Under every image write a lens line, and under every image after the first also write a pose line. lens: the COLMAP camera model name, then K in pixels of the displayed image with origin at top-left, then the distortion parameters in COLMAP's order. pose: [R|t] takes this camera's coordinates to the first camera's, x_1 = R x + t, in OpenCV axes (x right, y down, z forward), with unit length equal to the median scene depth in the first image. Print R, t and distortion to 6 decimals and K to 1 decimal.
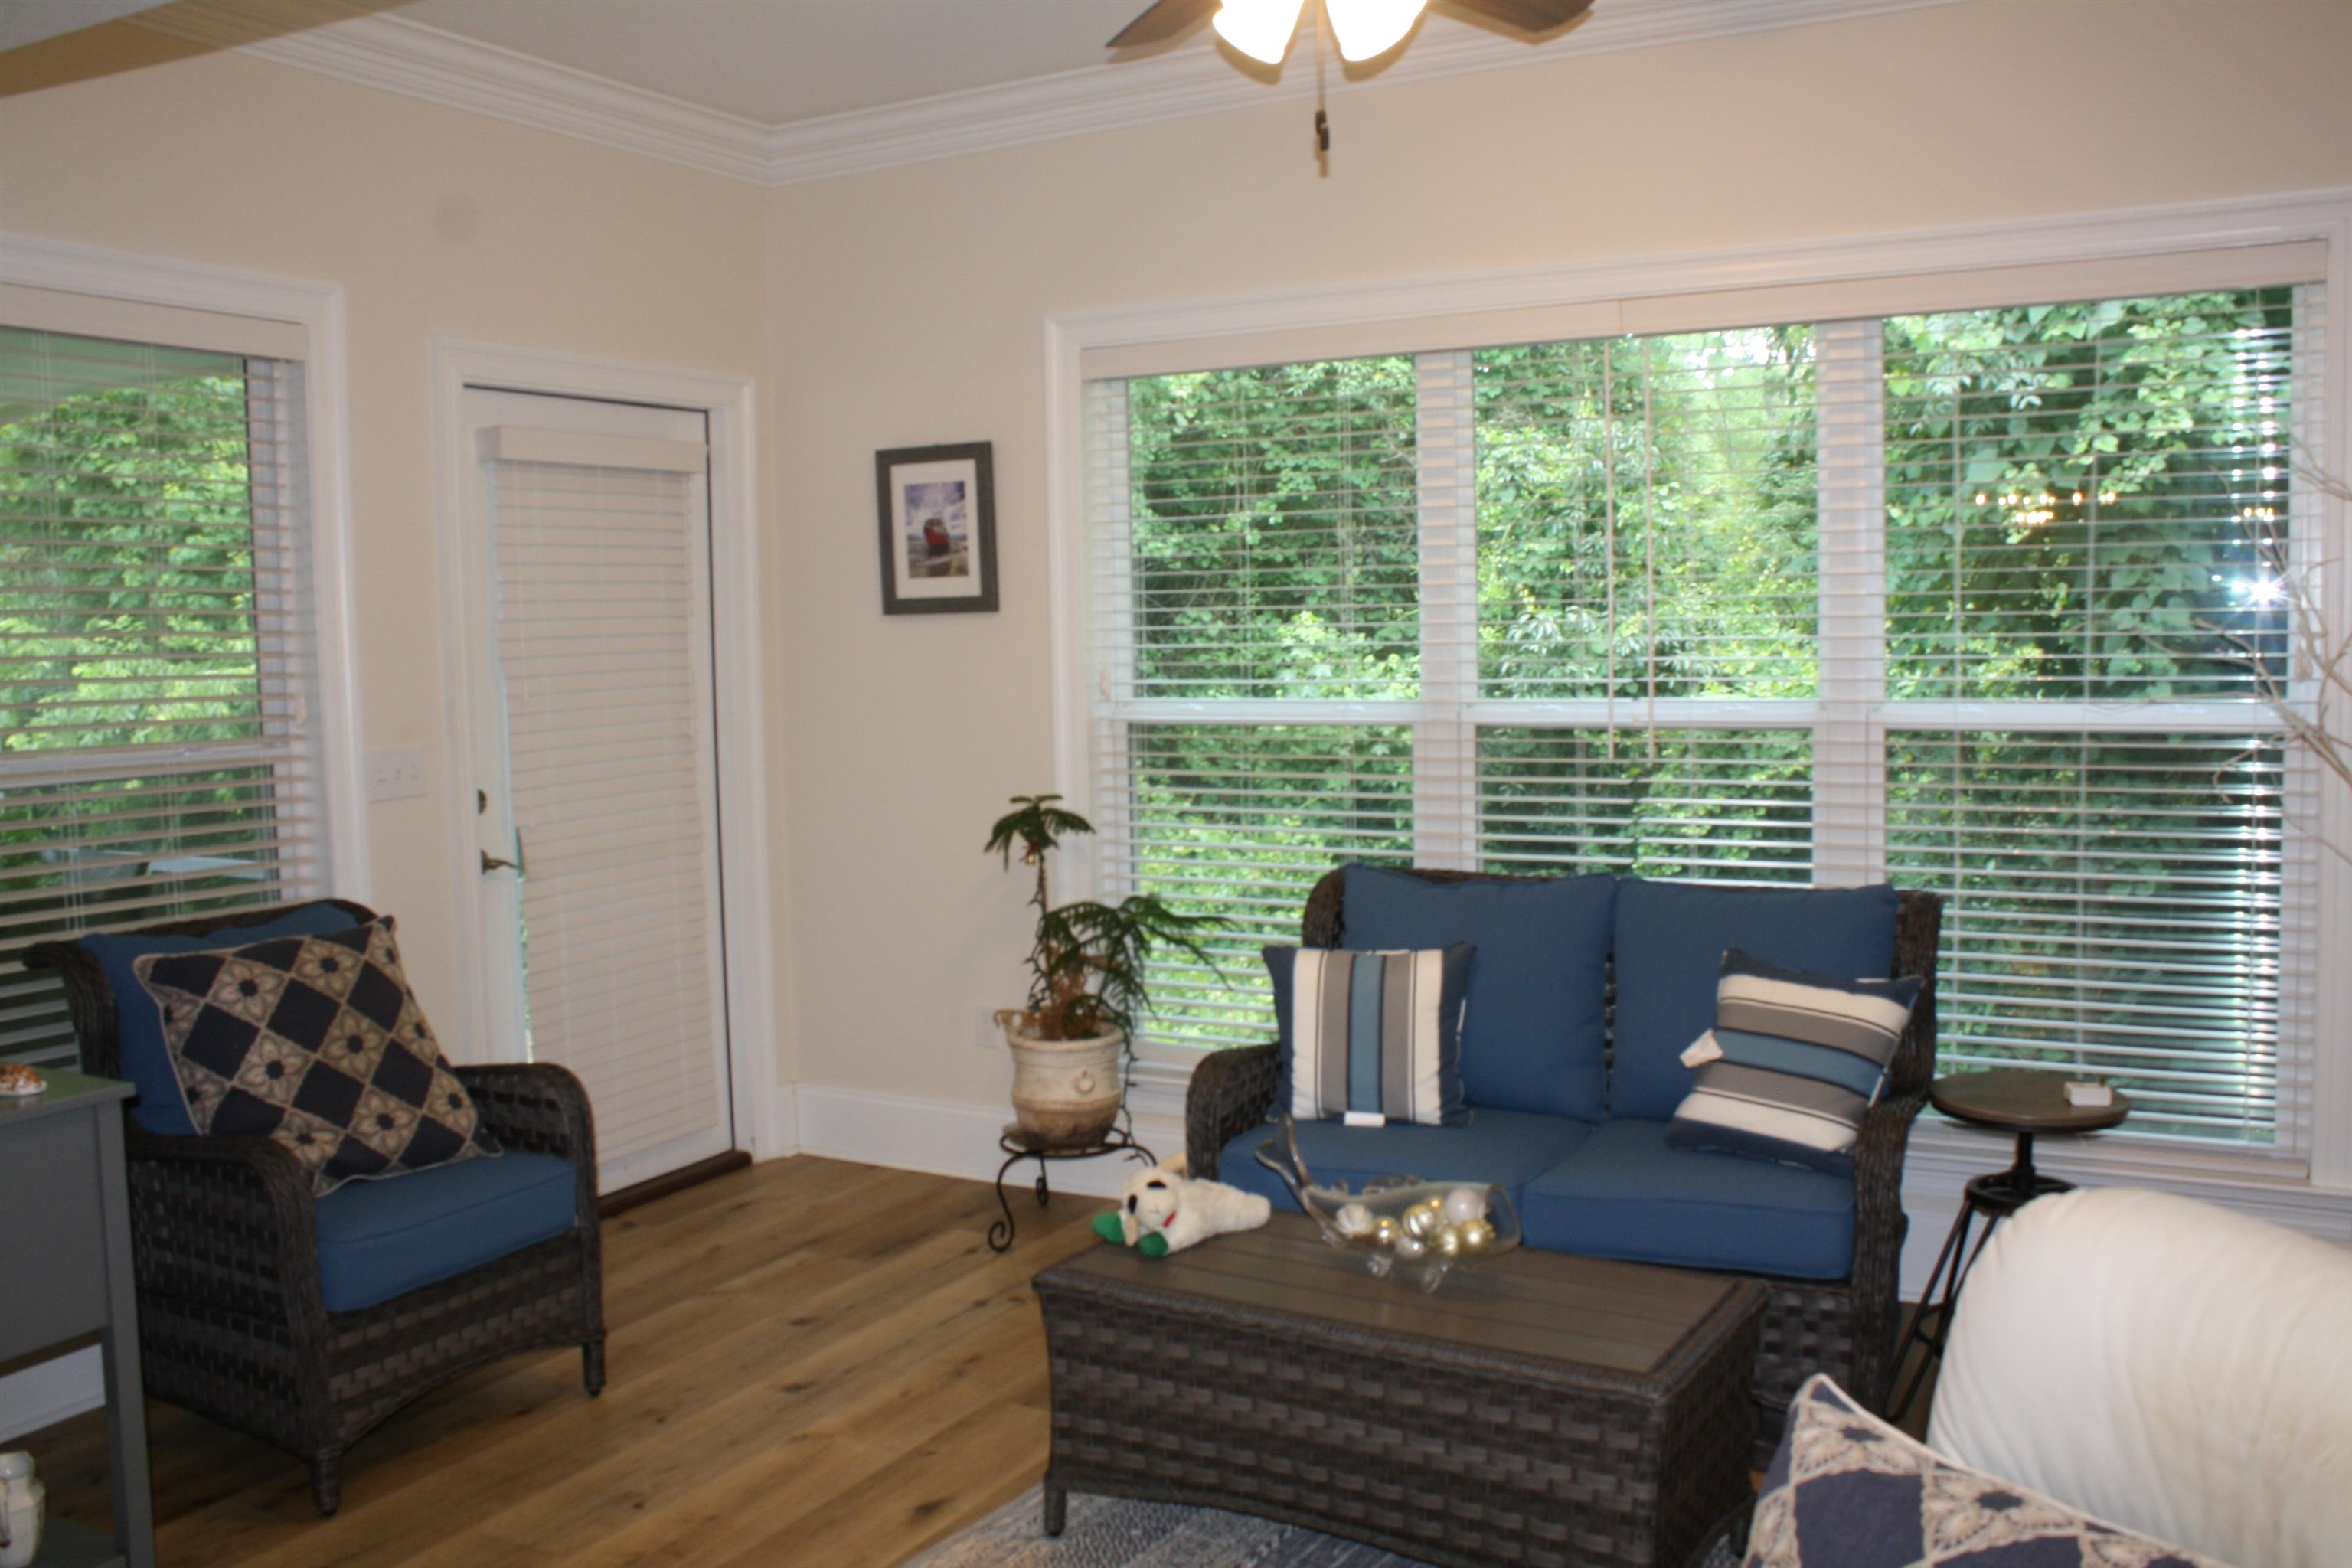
lens RADIAL K [[1983.8, 0, 1176.9], [0, 1983.8, 761.6], [0, 0, 1]] dist [-0.160168, 0.140637]
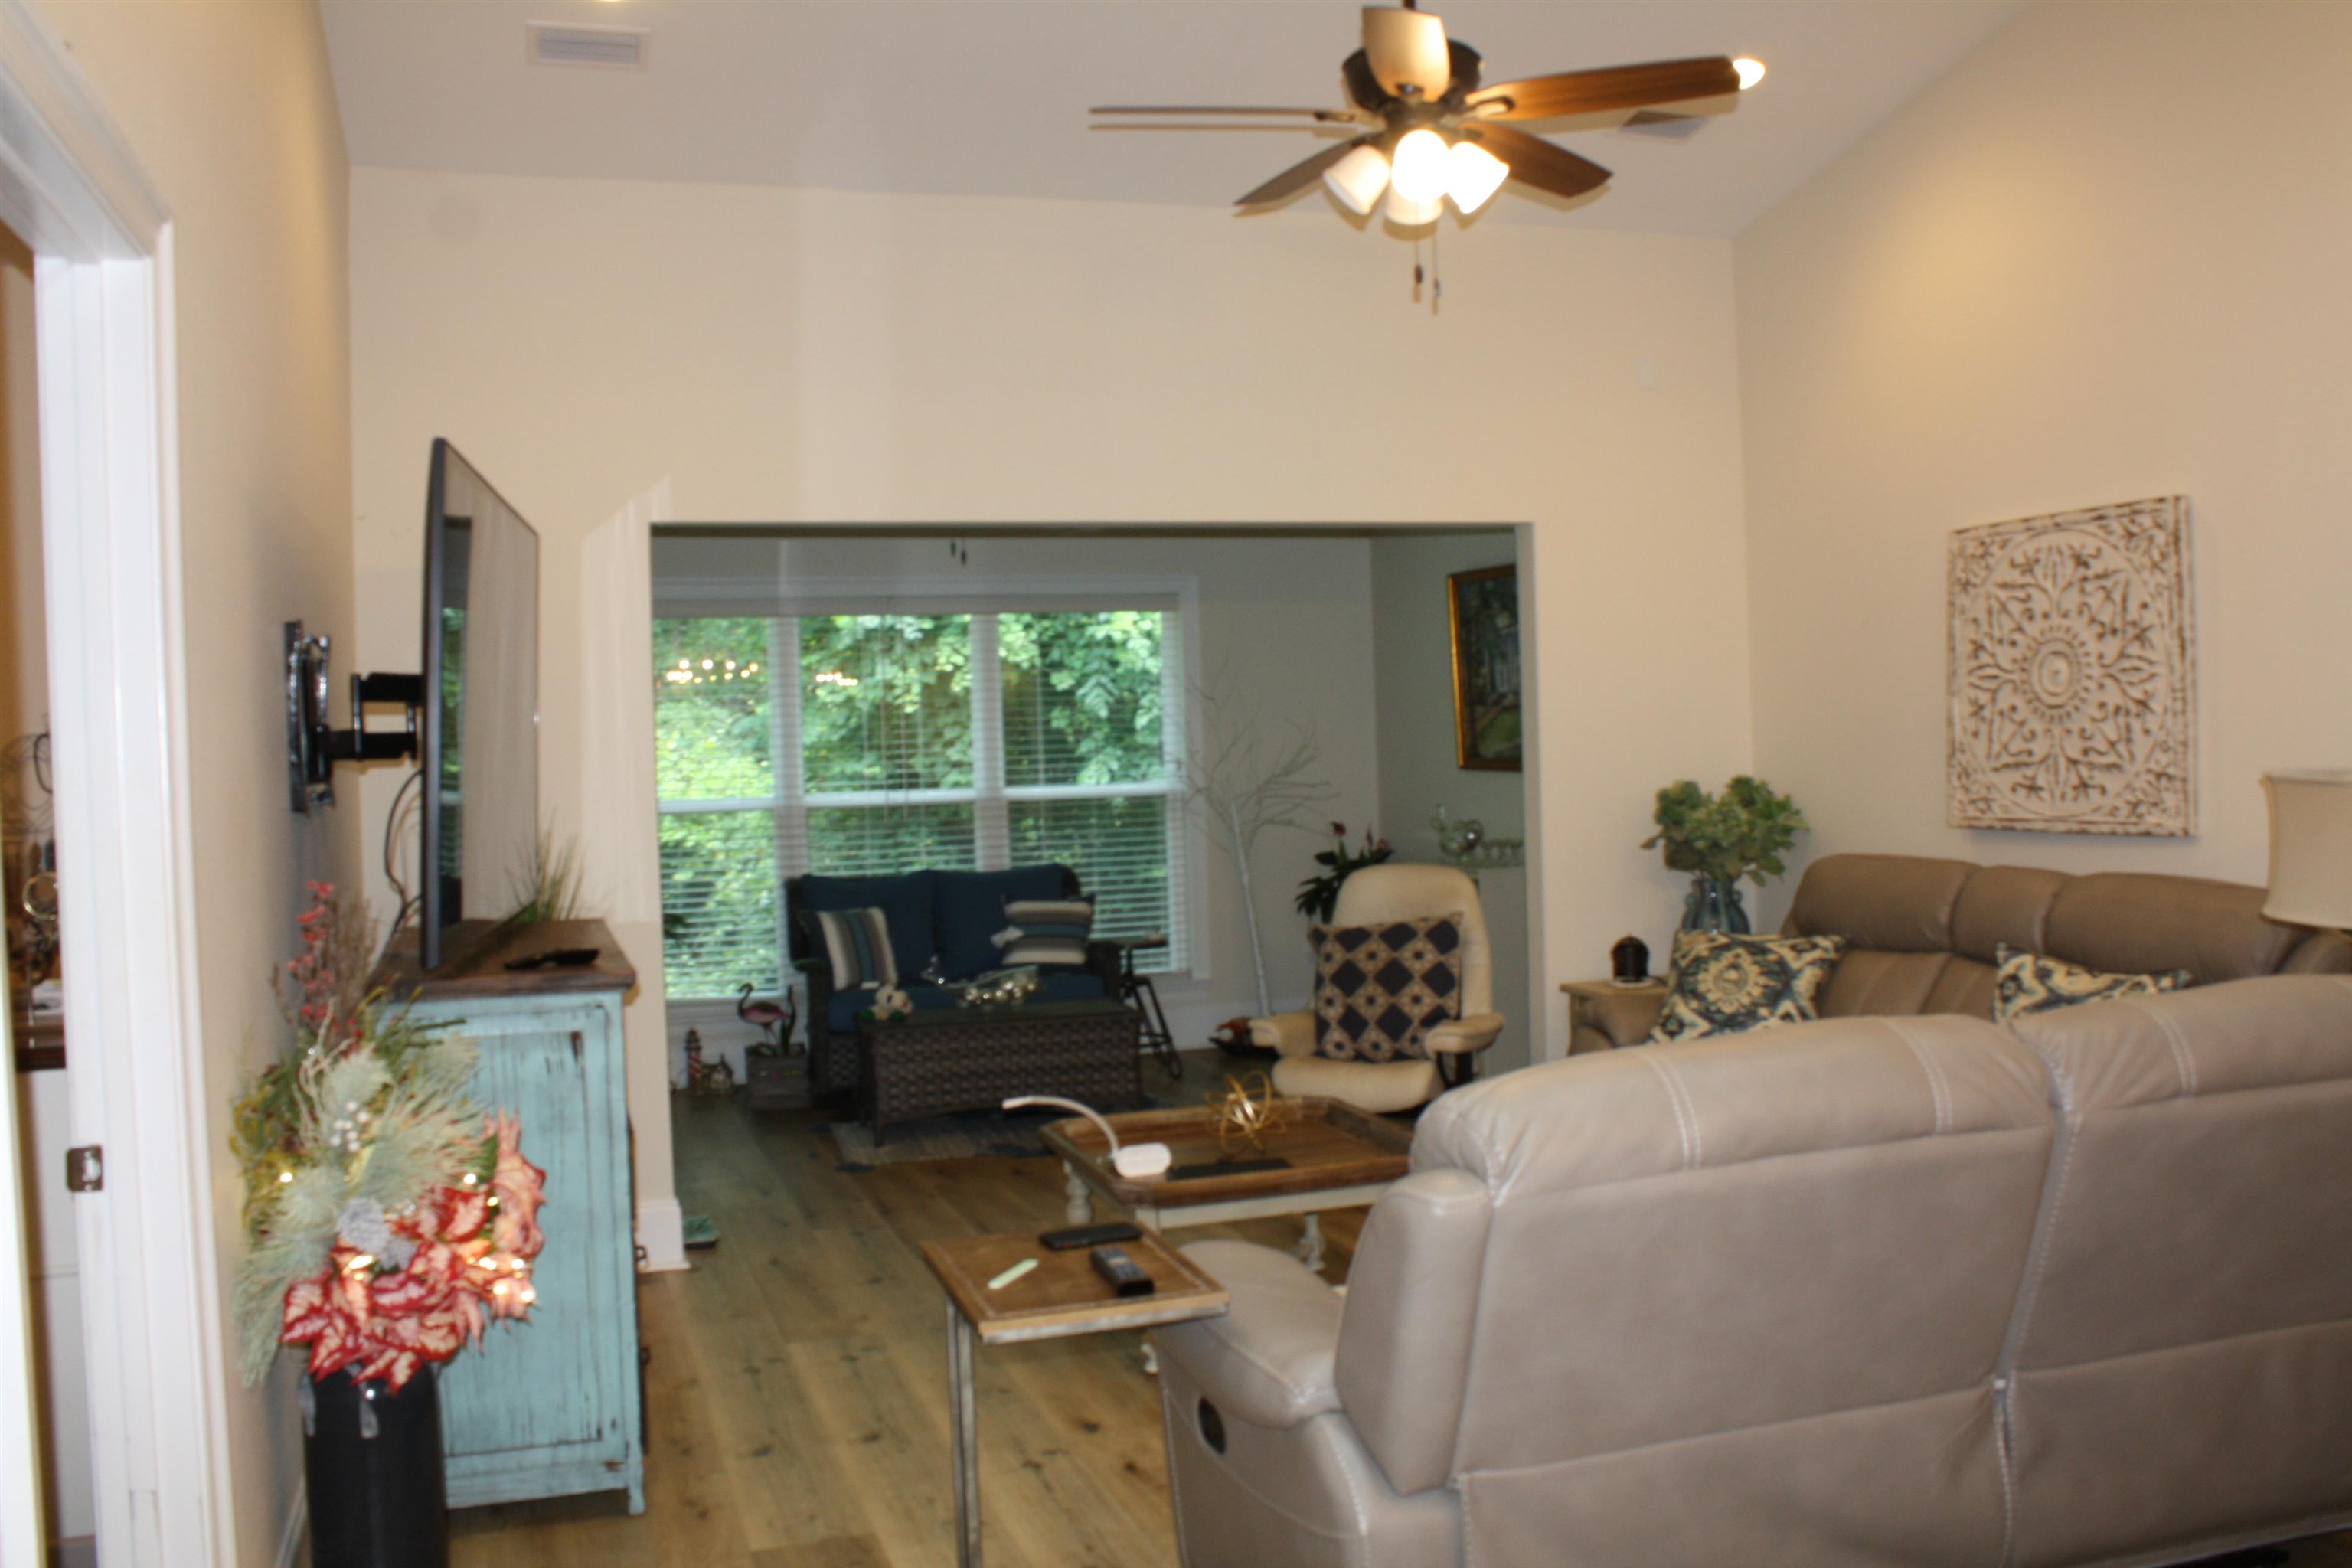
lens RADIAL K [[1989.7, 0, 1188.9], [0, 1989.7, 783.3], [0, 0, 1]] dist [-0.151905, 0.002461]
pose [[0.668072, -0.015470, 0.743936, -0.984047], [0.069194, 0.996743, -0.041411, 0.060116], [-0.740873, 0.079141, 0.666967, -0.540804]]
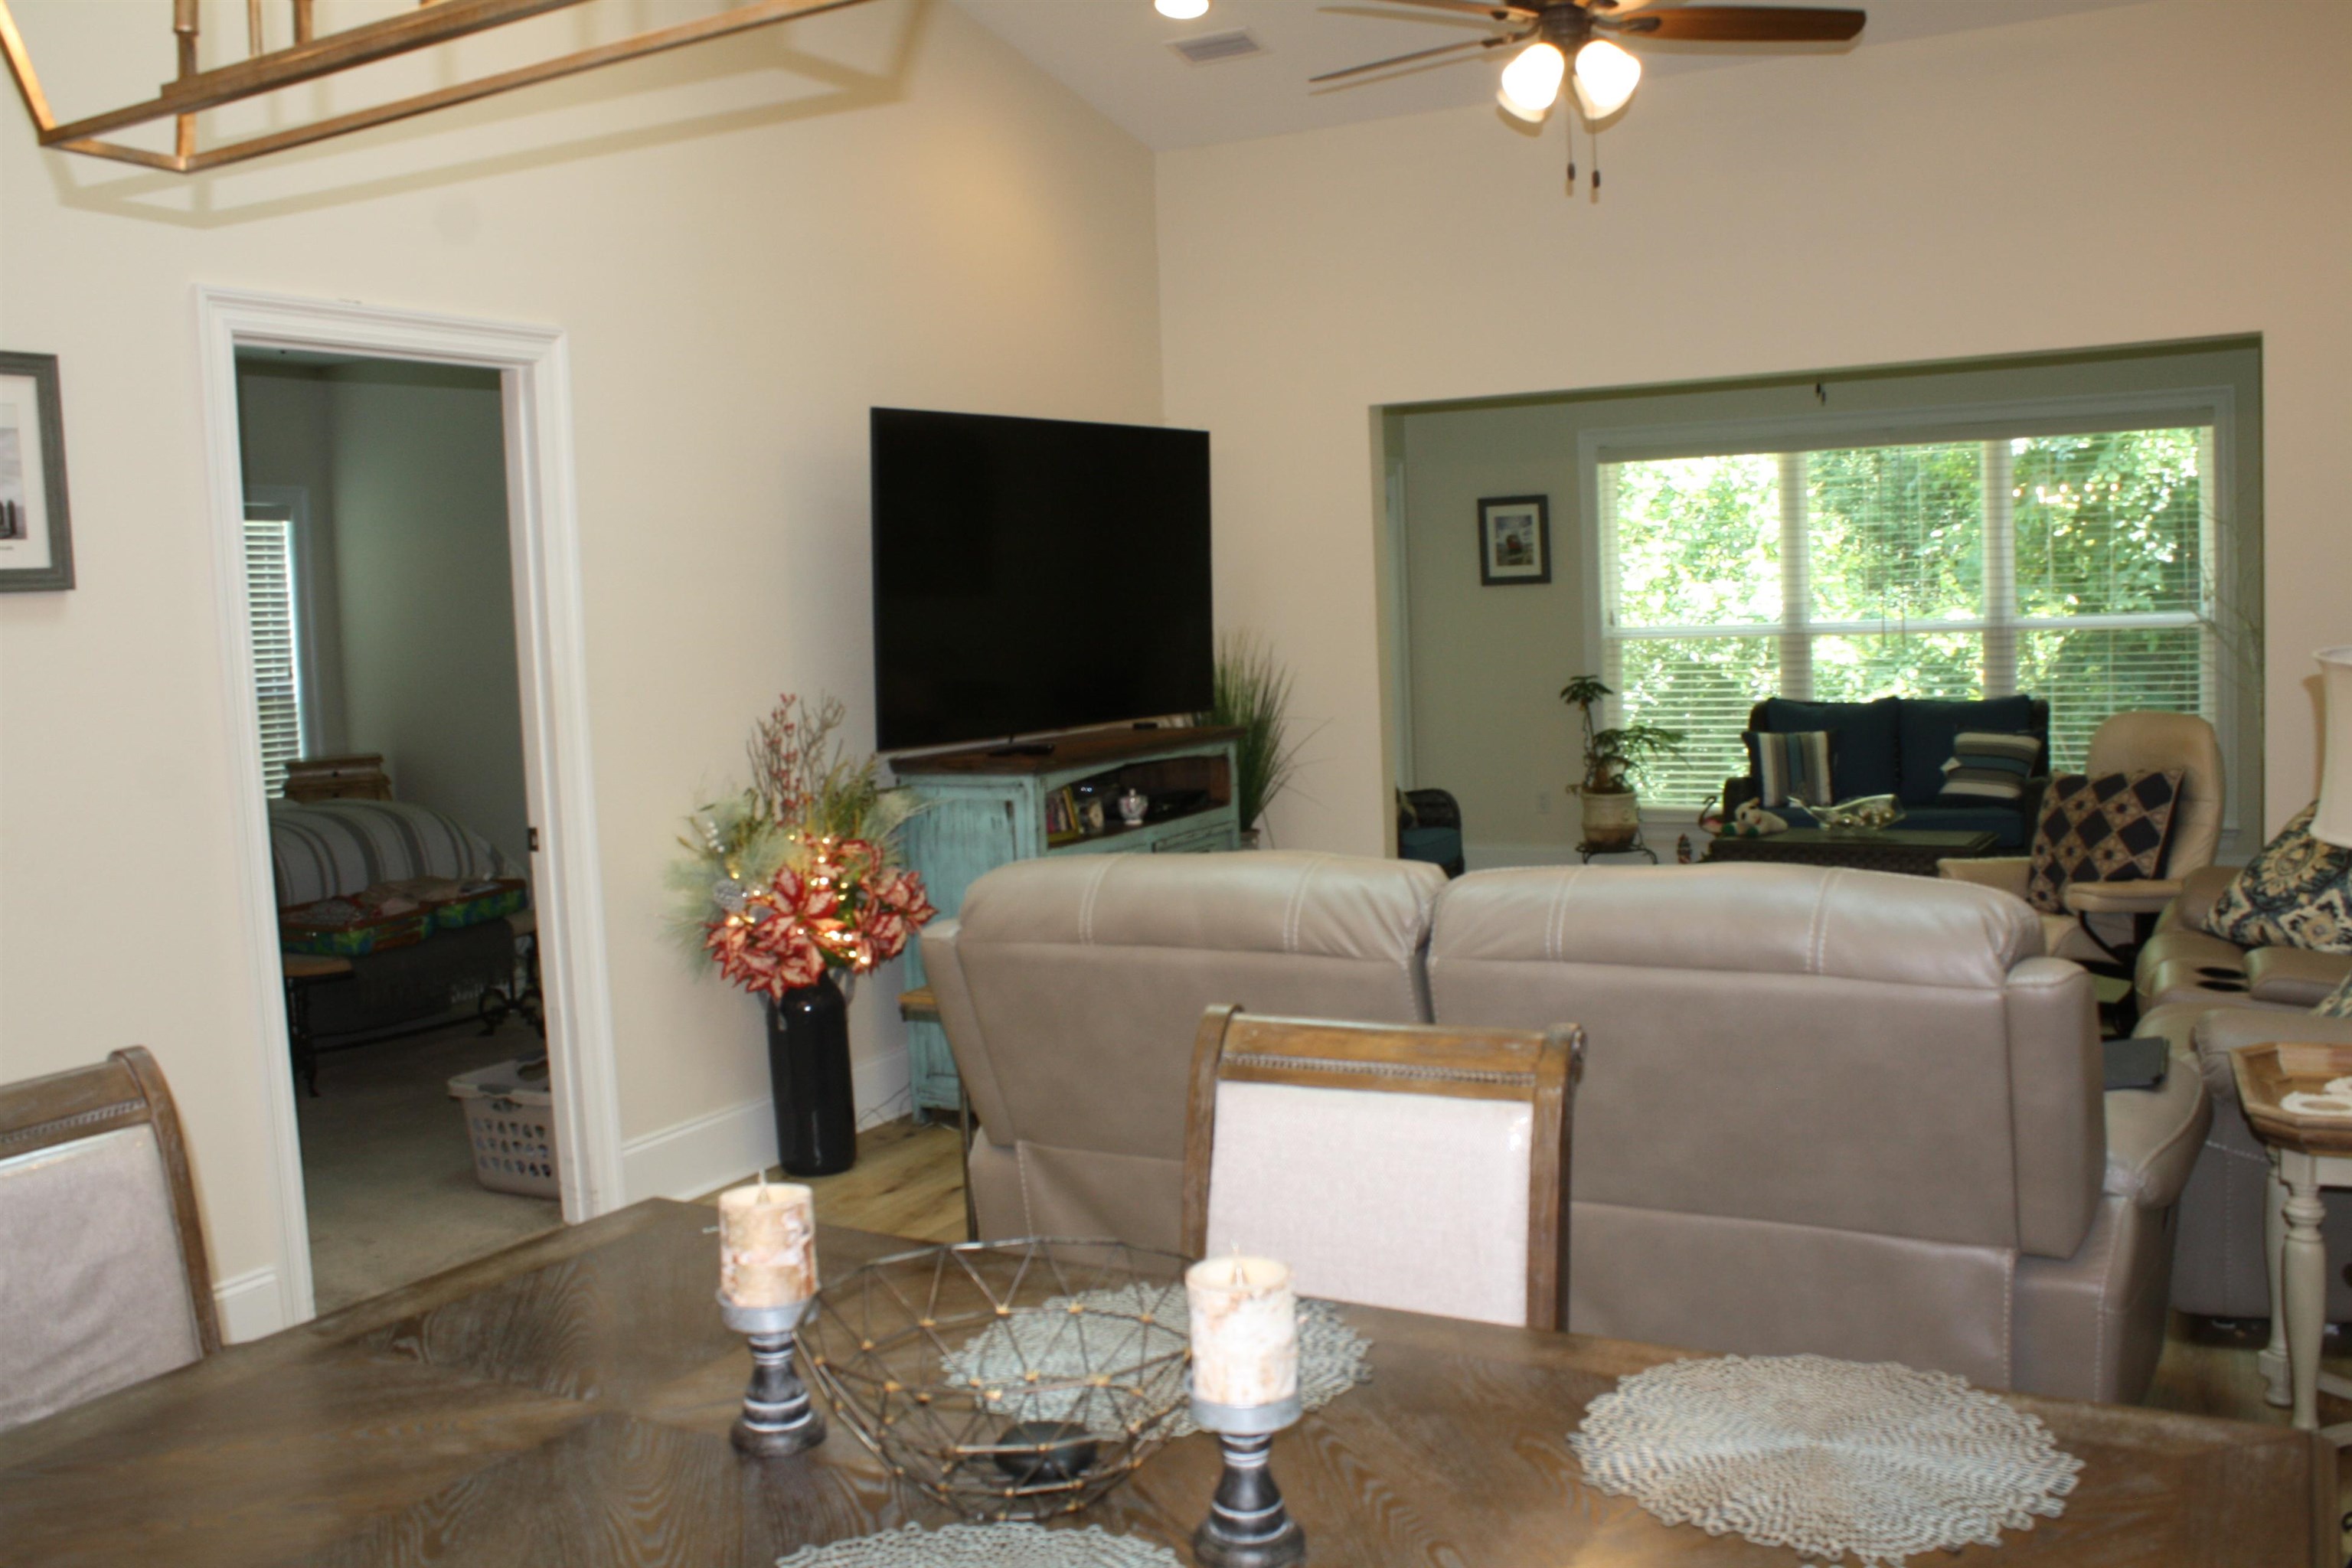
lens RADIAL K [[2018.2, 0, 1176.0], [0, 2018.2, 784.0], [0, 0, 1]] dist [-0.162983, 0.149927]
pose [[0.999722, -0.022061, 0.008330, -0.497060], [0.021907, 0.999595, 0.018140, 0.079838], [-0.008726, -0.017952, 0.999801, -0.992637]]
